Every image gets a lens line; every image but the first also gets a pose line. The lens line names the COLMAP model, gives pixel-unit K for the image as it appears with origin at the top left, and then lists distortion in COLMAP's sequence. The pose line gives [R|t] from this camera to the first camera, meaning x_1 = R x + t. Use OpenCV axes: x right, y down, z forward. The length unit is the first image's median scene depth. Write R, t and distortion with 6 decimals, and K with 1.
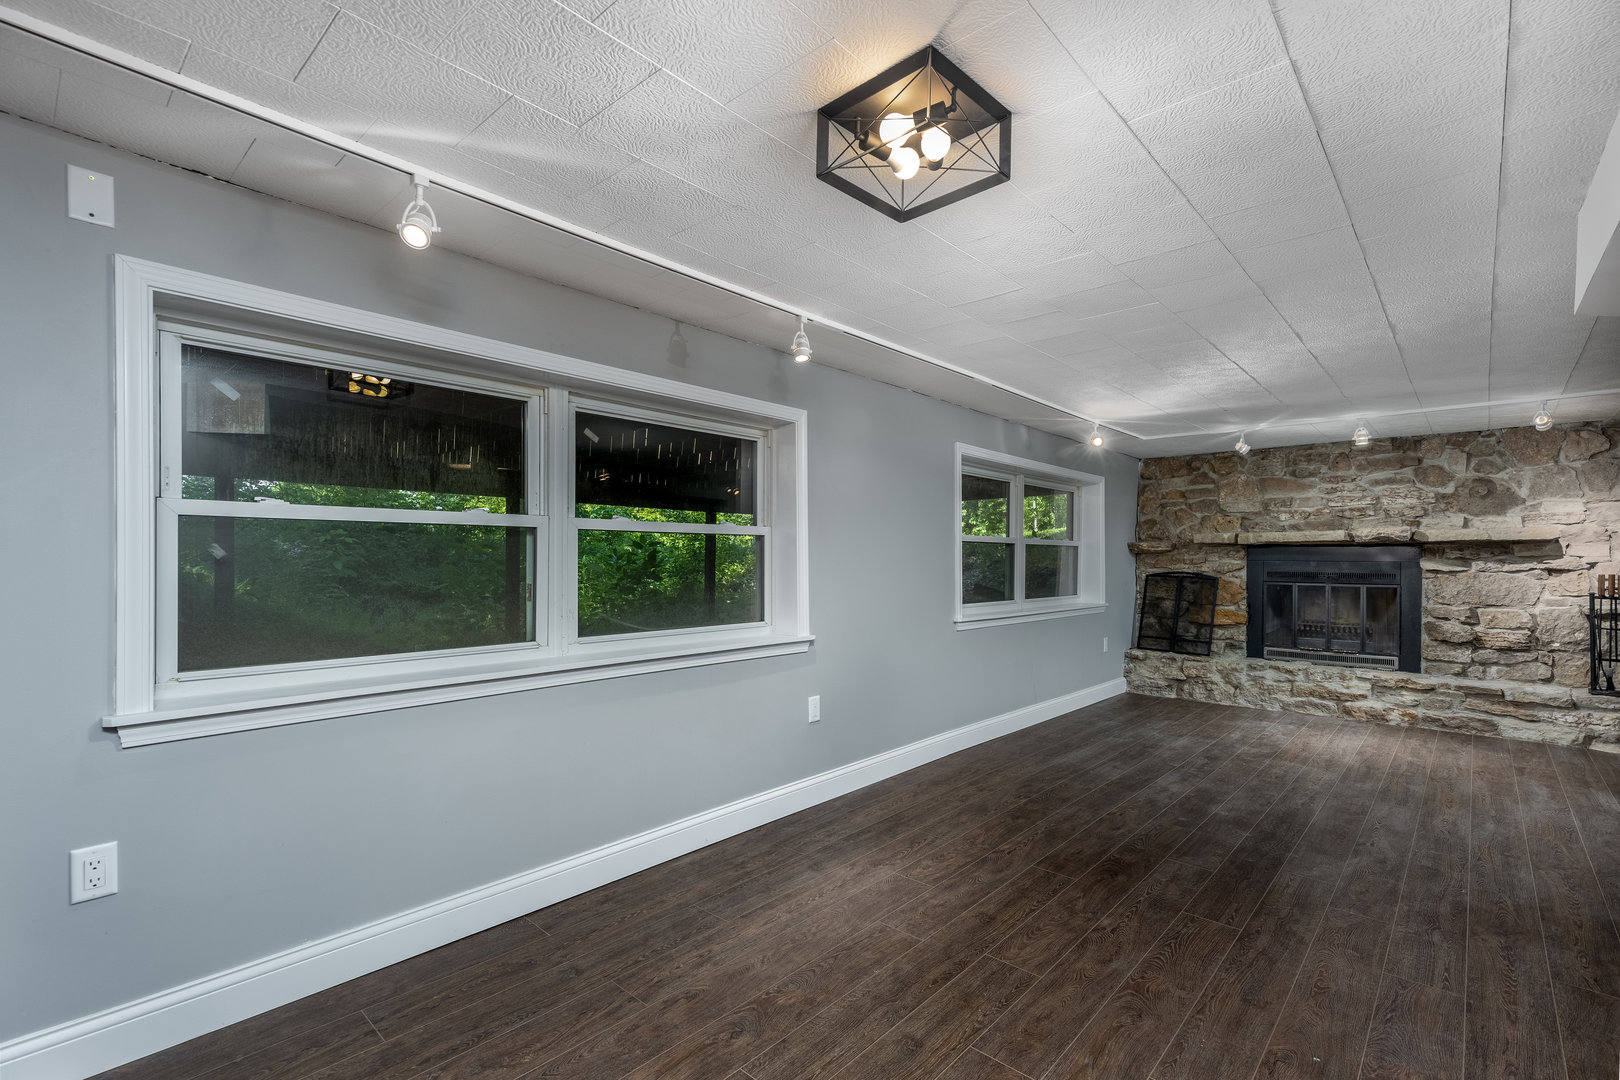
lens RADIAL K [[762.3, 0, 817.9], [0, 762.3, 561.7], [0, 0, 1]] dist [0.007709, -0.000273]
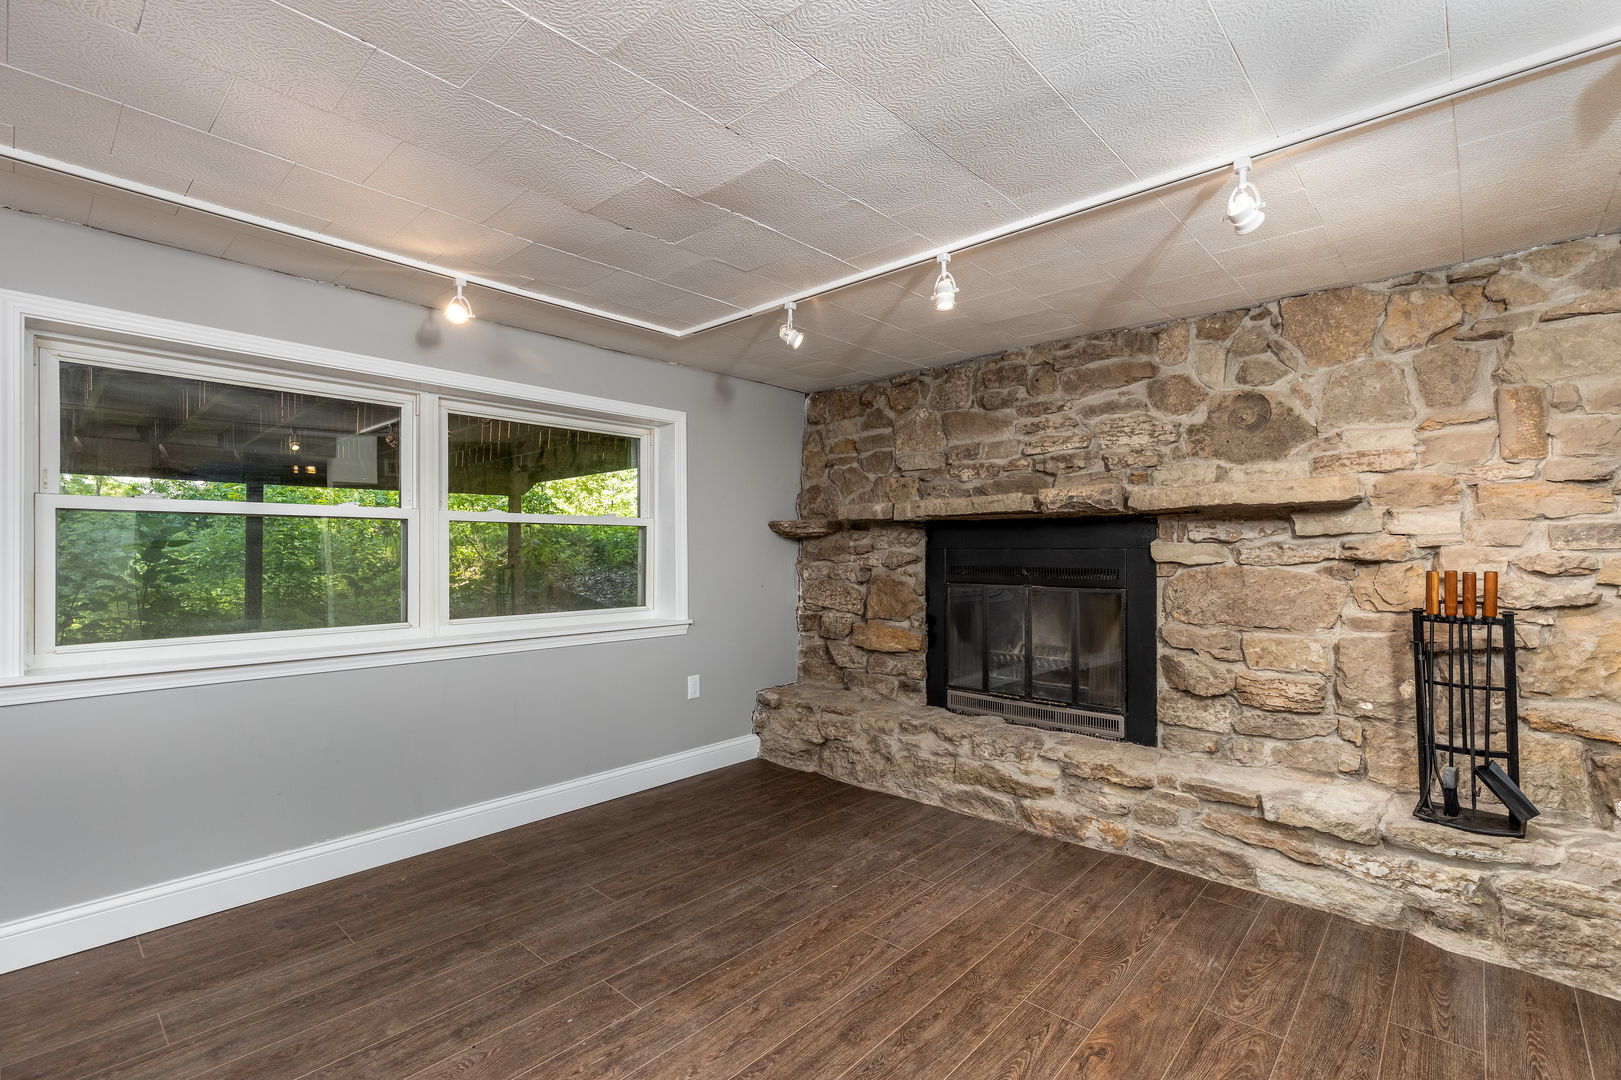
lens RADIAL K [[737.5, 0, 832.4], [0, 737.5, 549.4], [0, 0, 1]] dist [0.006388, -0.000372]
pose [[0.999946, -0.006614, -0.008076, 0.514969], [0.006560, 0.999955, -0.006799, 0.003304], [0.008120, 0.006745, 0.999944, 0.424026]]
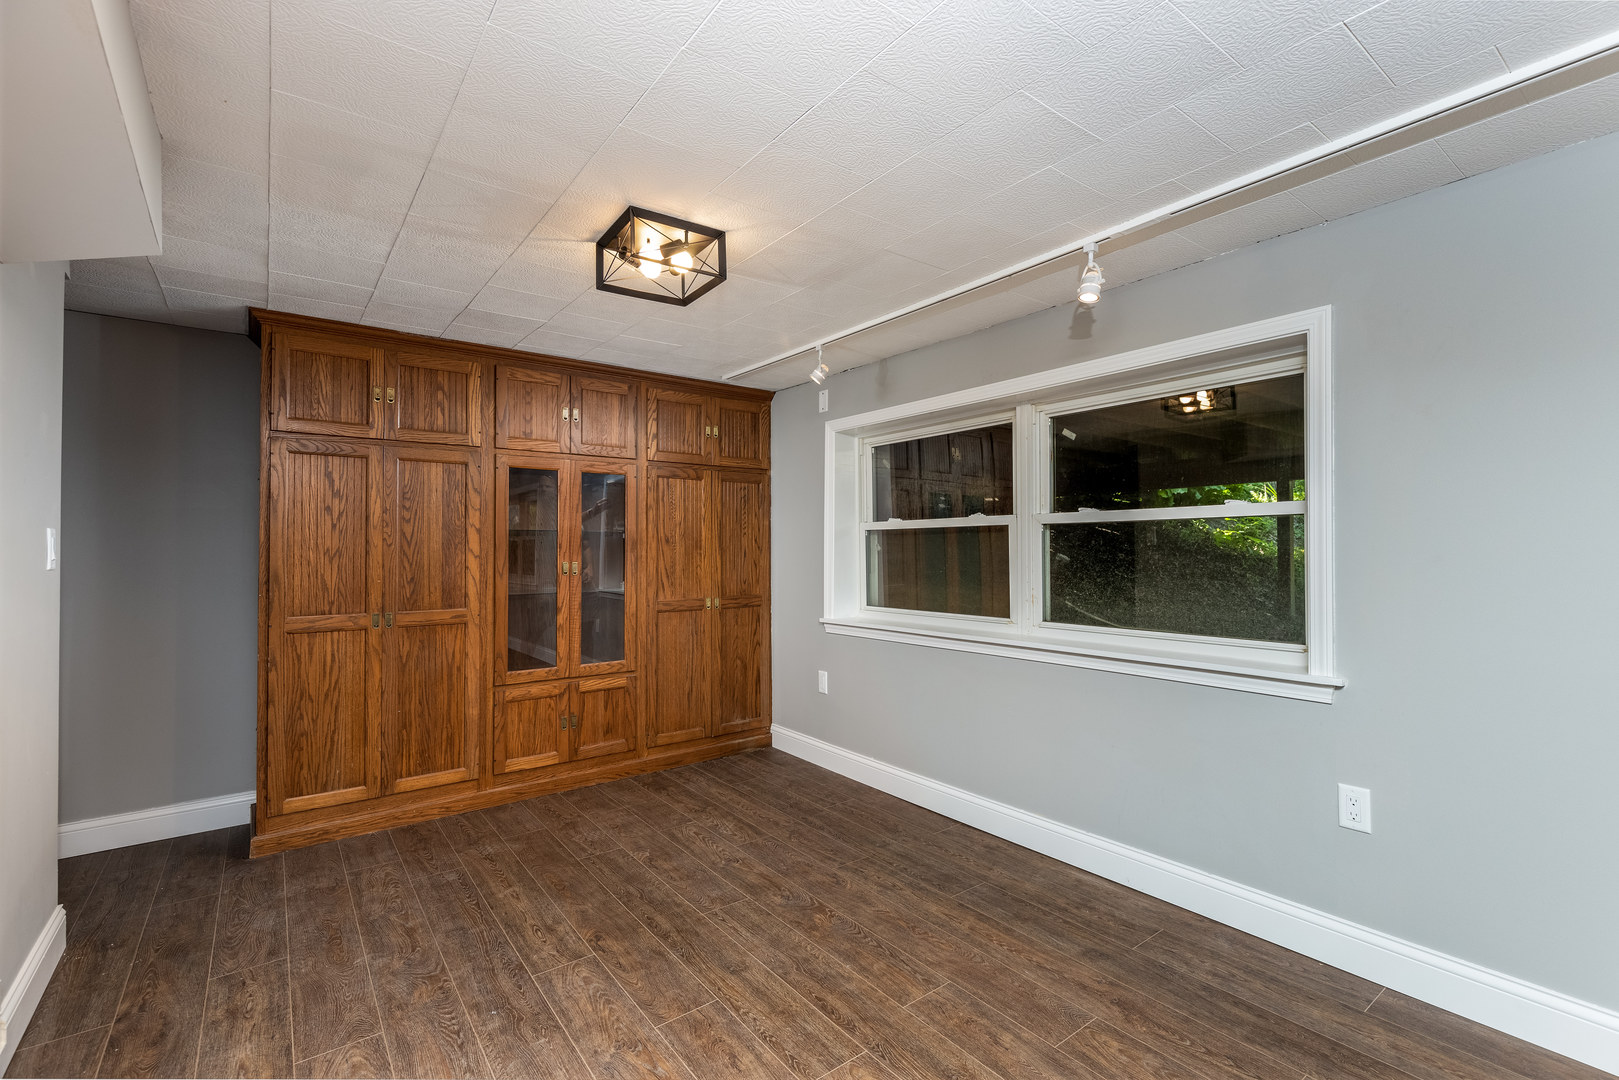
lens RADIAL K [[720.5, 0, 809.5], [0, 720.5, 540.0], [0, 0, 1]] dist [-0.001502, -0.000590]
pose [[-0.215509, -0.013975, -0.976402, 2.019004], [-0.000122, 0.999898, -0.014284, -0.011164], [0.976502, -0.002959, -0.215489, 2.306499]]
